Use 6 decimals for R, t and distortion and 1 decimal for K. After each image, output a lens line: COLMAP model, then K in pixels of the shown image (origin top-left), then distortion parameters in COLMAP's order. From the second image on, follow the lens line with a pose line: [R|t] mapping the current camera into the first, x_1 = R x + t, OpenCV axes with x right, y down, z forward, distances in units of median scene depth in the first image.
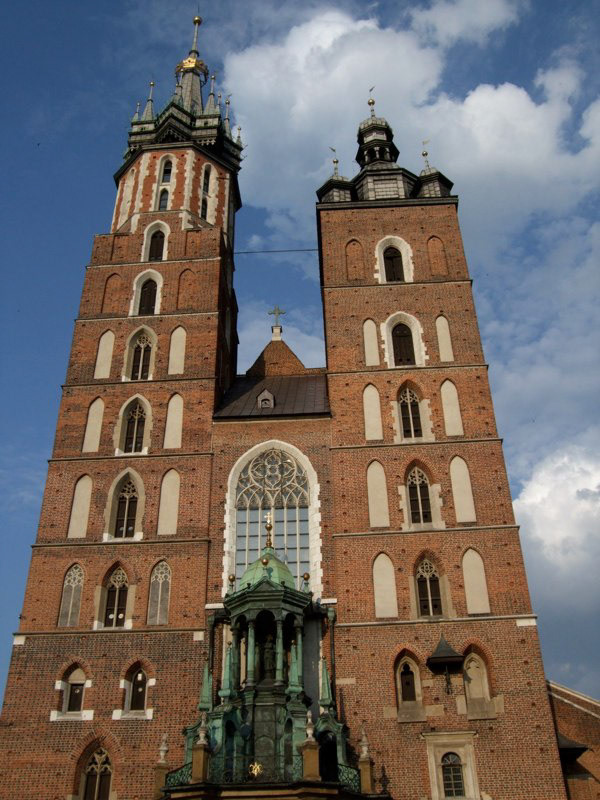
lens RADIAL K [[849.7, 0, 300.0], [0, 849.7, 400.0], [0, 0, 1]] dist [-0.086686, 0.011542]
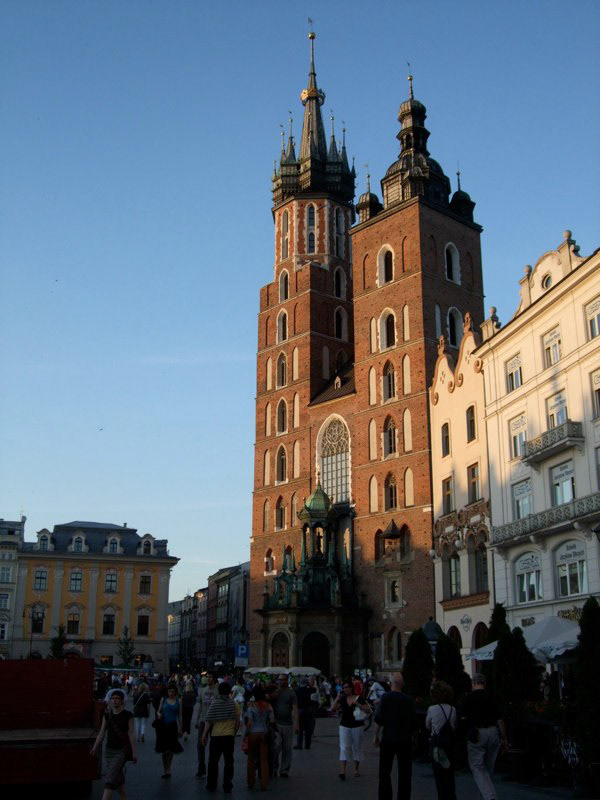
lens RADIAL K [[849.7, 0, 300.0], [0, 849.7, 400.0], [0, 0, 1]] dist [-0.086686, 0.011542]
pose [[0.713580, -0.203287, -0.670431, 1.171709], [0.410373, 0.896897, 0.164830, -0.315519], [0.567801, -0.392746, 0.723431, -0.341268]]
